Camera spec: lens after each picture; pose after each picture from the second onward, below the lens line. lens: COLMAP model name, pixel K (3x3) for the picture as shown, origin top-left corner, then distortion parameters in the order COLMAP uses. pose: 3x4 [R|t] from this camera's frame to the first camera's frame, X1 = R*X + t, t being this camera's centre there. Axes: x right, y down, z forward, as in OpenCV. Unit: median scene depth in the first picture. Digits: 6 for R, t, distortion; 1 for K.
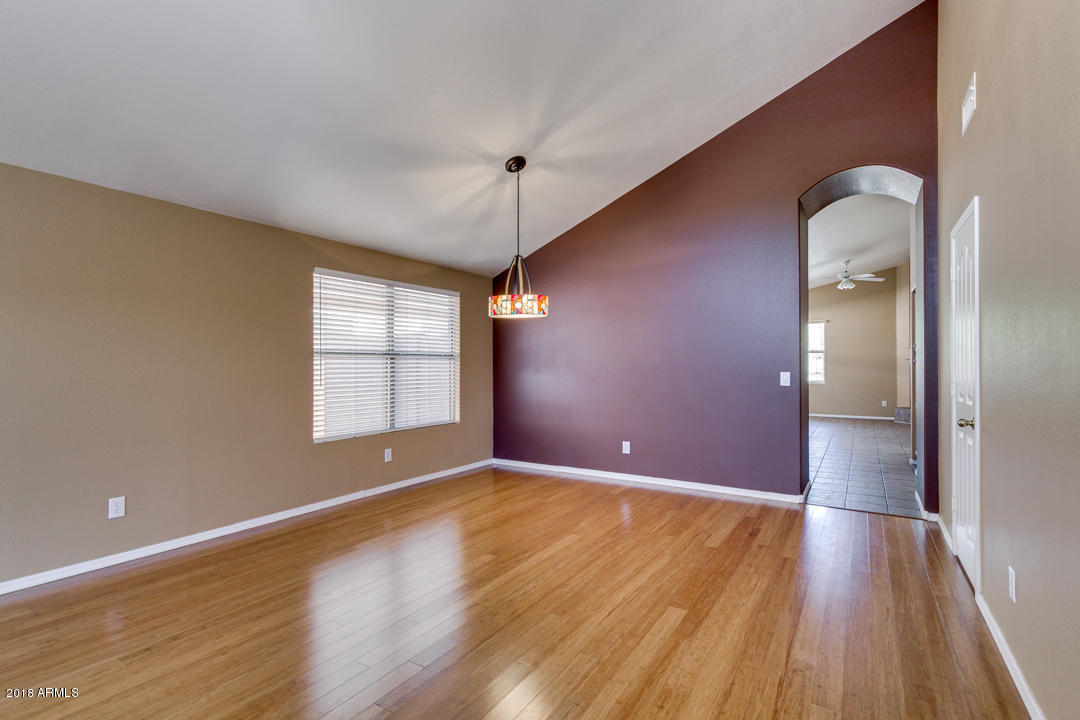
lens RADIAL K [[502.5, 0, 546.0], [0, 502.5, 356.7], [0, 0, 1]] dist [0.004844, 0.000142]
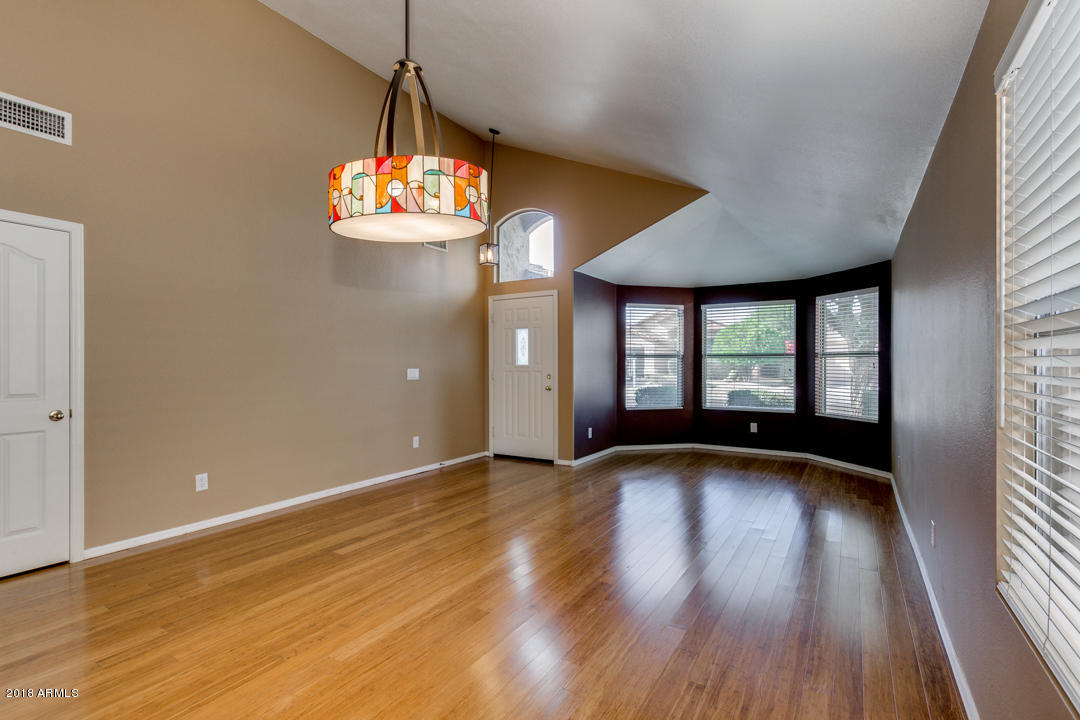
lens RADIAL K [[502.5, 0, 534.3], [0, 502.5, 361.7], [0, 0, 1]] dist [0.004844, 0.000142]
pose [[-0.999938, 0.002460, 0.010884, -0.174855], [0.002241, 0.999796, -0.020083, 0.026566], [-0.010932, -0.020058, -0.999739, 1.576779]]
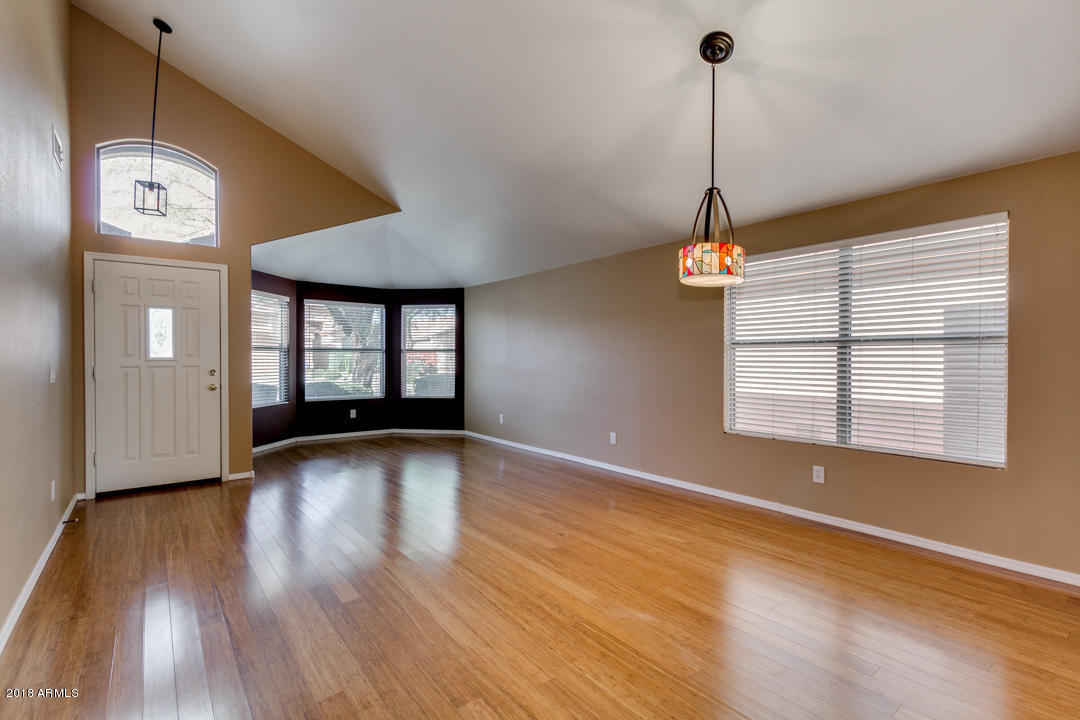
lens RADIAL K [[502.5, 0, 543.0], [0, 502.5, 357.7], [0, 0, 1]] dist [0.004844, 0.000142]
pose [[-0.341720, 0.000268, -0.939802, 0.737805], [0.014633, 0.999880, -0.005036, 0.022270], [0.939688, -0.015473, -0.341683, 1.173690]]
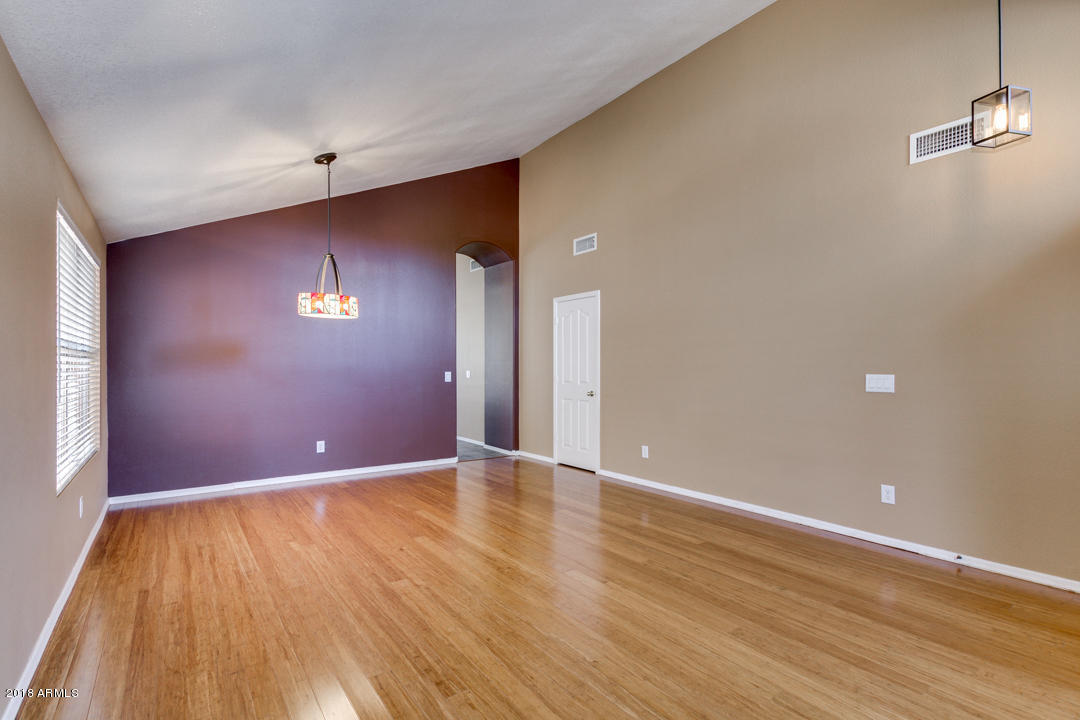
lens RADIAL K [[502.5, 0, 529.6], [0, 502.5, 361.1], [0, 0, 1]] dist [0.004844, 0.000142]
pose [[0.388506, 0.012423, 0.921362, -0.926362], [-0.015503, 0.999856, -0.006944, 0.008216], [-0.921316, -0.011586, 0.388643, 0.305222]]
